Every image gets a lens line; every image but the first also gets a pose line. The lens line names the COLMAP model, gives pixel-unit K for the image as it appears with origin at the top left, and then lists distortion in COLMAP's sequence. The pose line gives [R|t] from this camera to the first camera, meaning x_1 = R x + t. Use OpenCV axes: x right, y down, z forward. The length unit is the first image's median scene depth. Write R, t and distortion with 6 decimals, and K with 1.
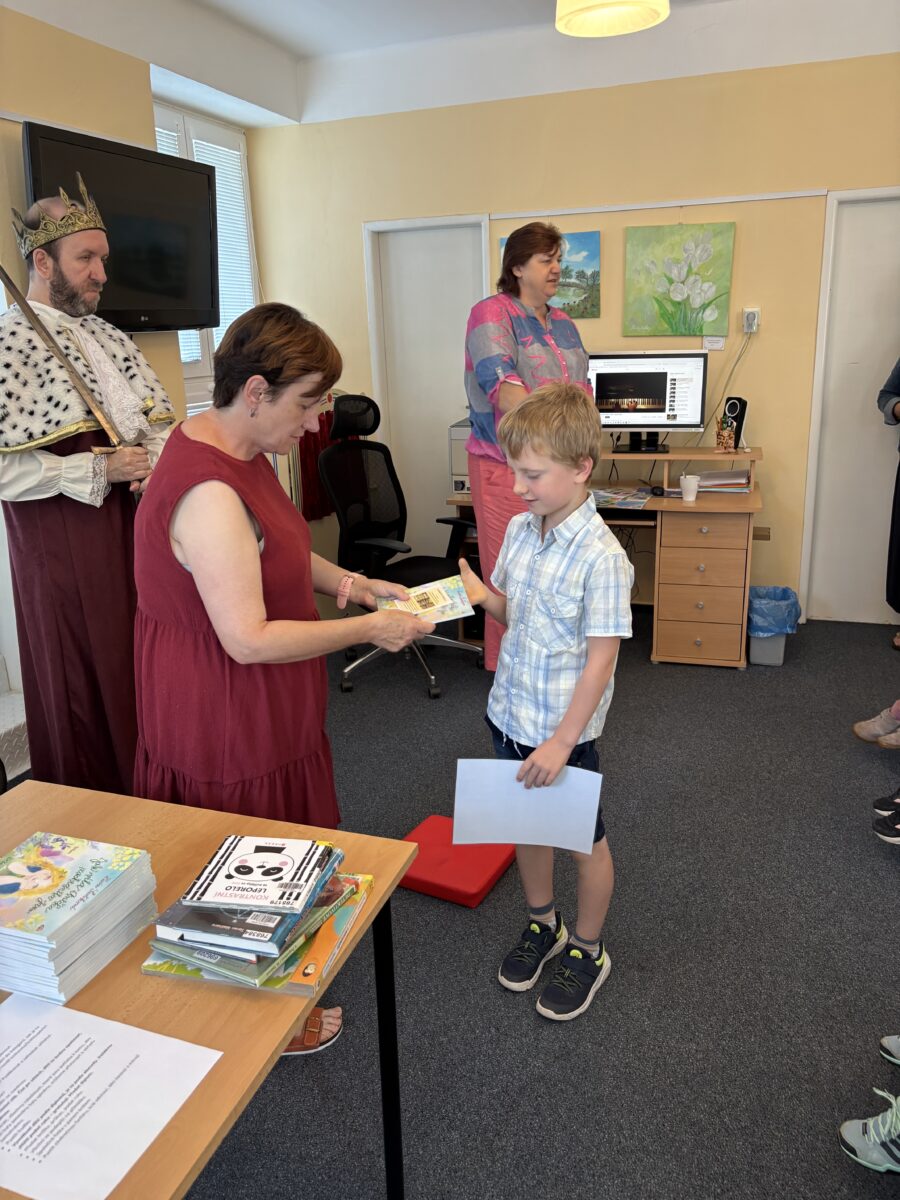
lens RADIAL K [[908.9, 0, 460.5], [0, 908.9, 594.8], [0, 0, 1]] dist [0.023336, -0.004252]
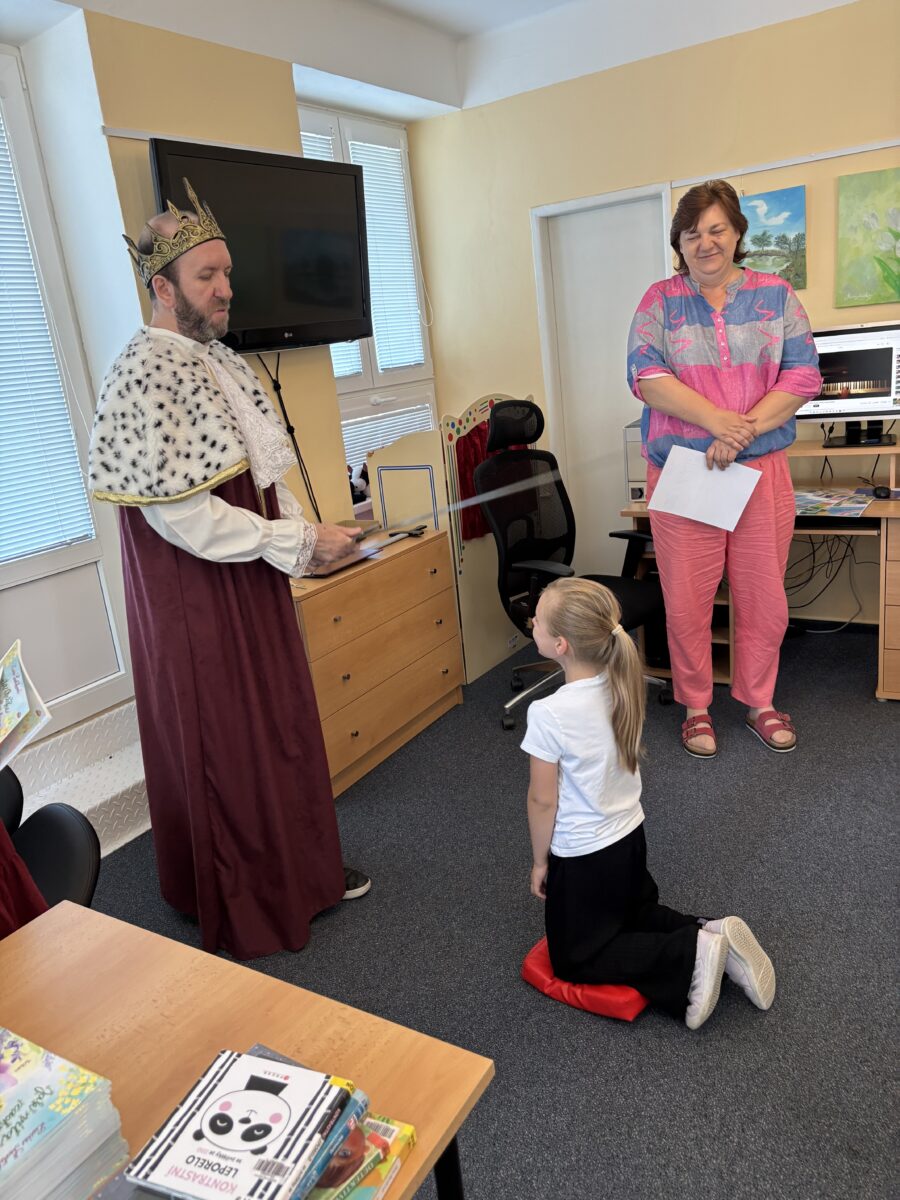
lens RADIAL K [[904.8, 0, 454.4], [0, 904.8, 594.6], [0, 0, 1]] dist [0.063304, -0.072178]
pose [[0.972358, -0.013007, -0.233132, 0.035303], [0.014941, 0.999867, 0.006528, -0.035717], [0.233016, -0.009830, 0.972423, 0.112378]]
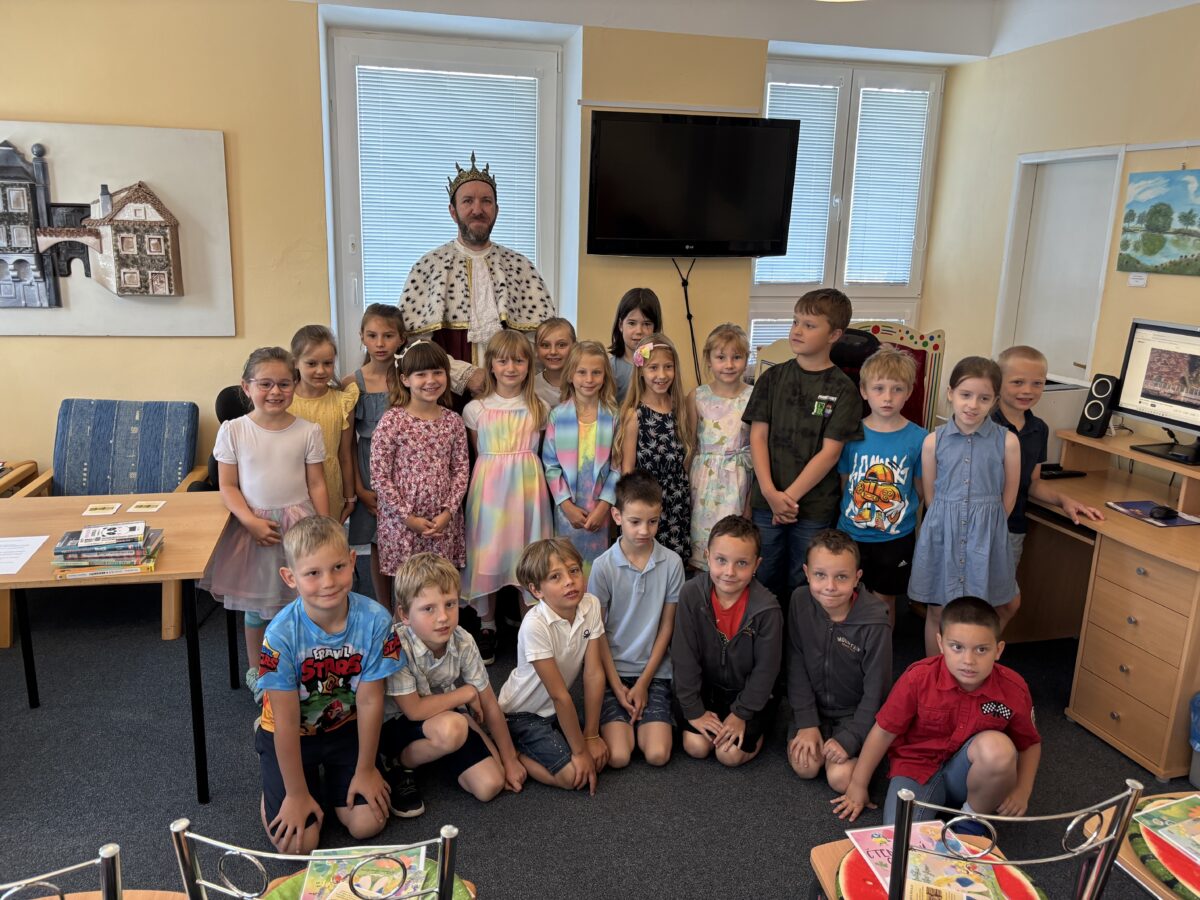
lens RADIAL K [[917.5, 0, 594.8], [0, 917.5, 452.4], [0, 0, 1]] dist [0.039558, -0.041579]
pose [[0.530434, 0.246041, -0.811236, 0.645521], [-0.276540, 0.954827, 0.108773, -0.128302], [0.801353, 0.166642, 0.574512, 0.204275]]
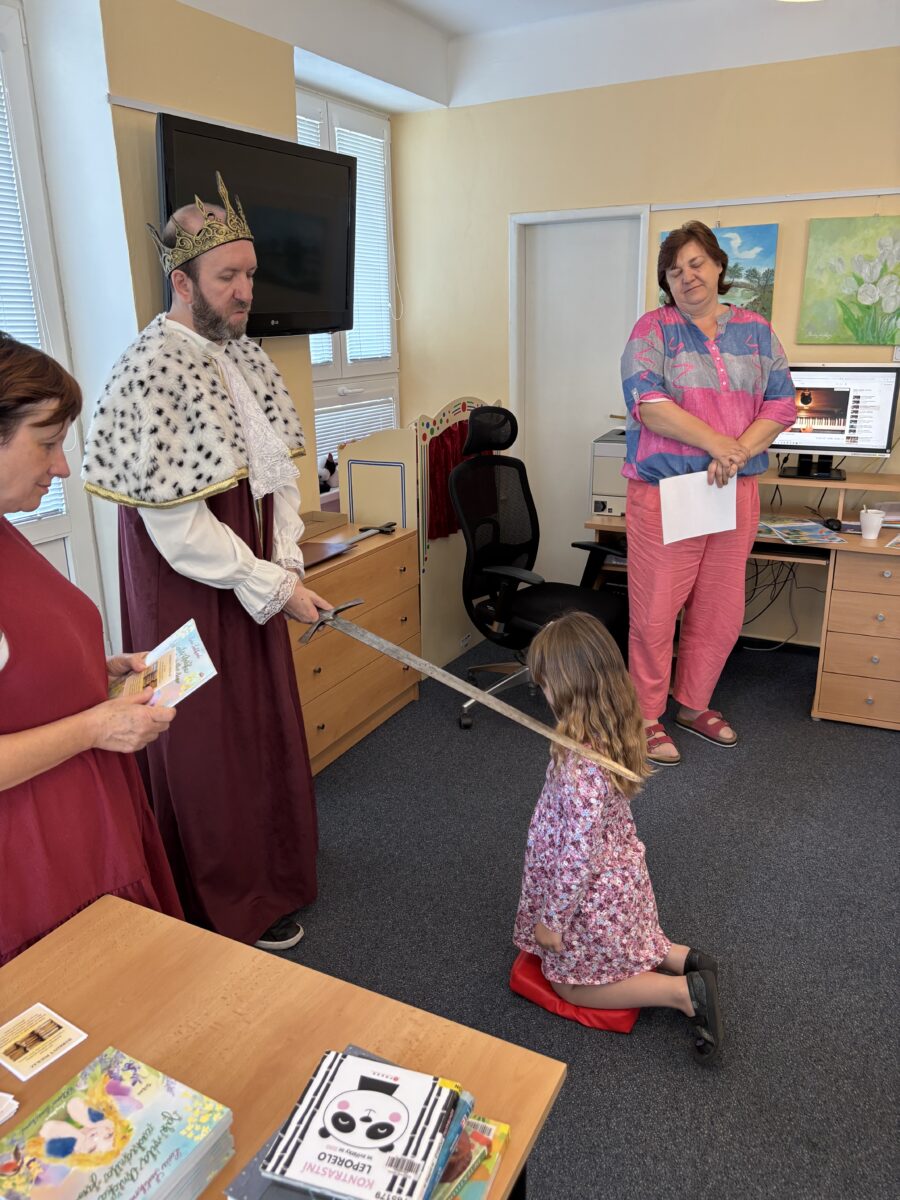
lens RADIAL K [[905.6, 0, 450.0], [0, 905.6, 600.0], [0, 0, 1]] dist [0.058494, -0.063349]
pose [[0.988987, 0.056123, -0.136951, -0.022528], [-0.053038, 0.998252, 0.026077, -0.049261], [0.138175, -0.018526, 0.990235, 0.085585]]
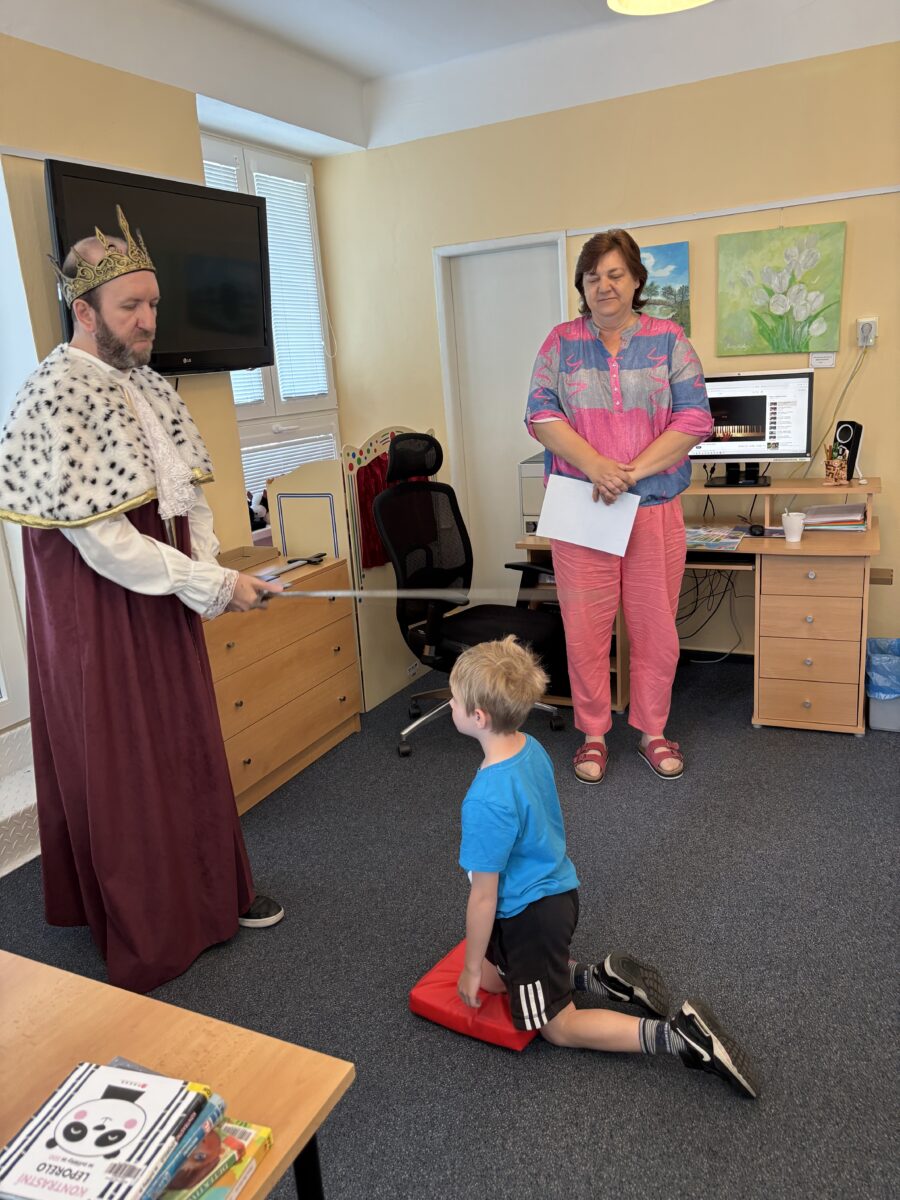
lens RADIAL K [[906.0, 0, 459.1], [0, 906.0, 599.3], [0, 0, 1]] dist [0.054042, -0.059284]
pose [[0.991411, -0.007301, -0.130579, 0.051033], [0.004462, 0.999747, -0.022024, -0.032123], [0.130707, 0.021253, 0.991193, 0.100270]]
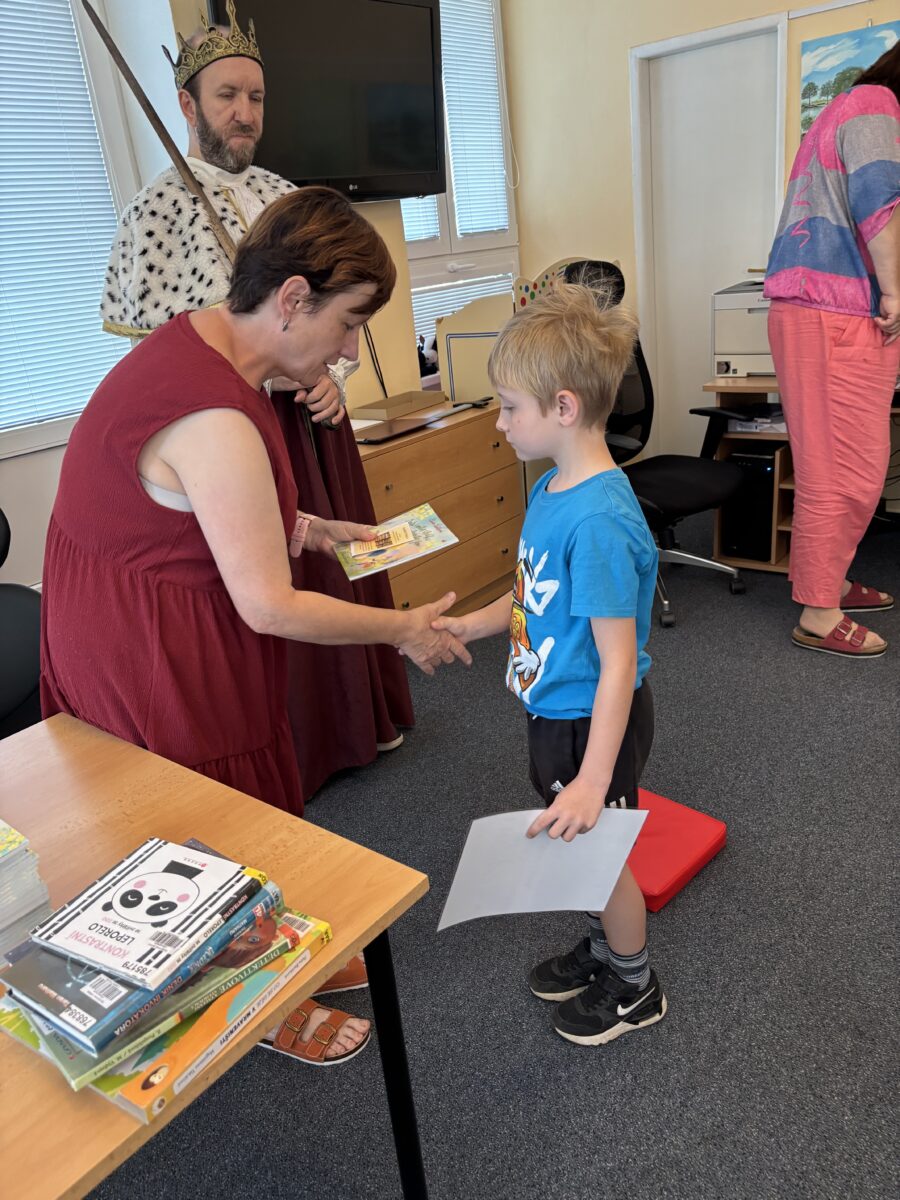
lens RADIAL K [[911.5, 0, 446.1], [0, 911.5, 598.3], [0, 0, 1]] dist [0.033350, -0.033757]
pose [[0.936040, 0.059200, -0.346878, 0.072615], [-0.019820, 0.993052, 0.115996, -0.006269], [0.351334, -0.101702, 0.930710, 0.141415]]
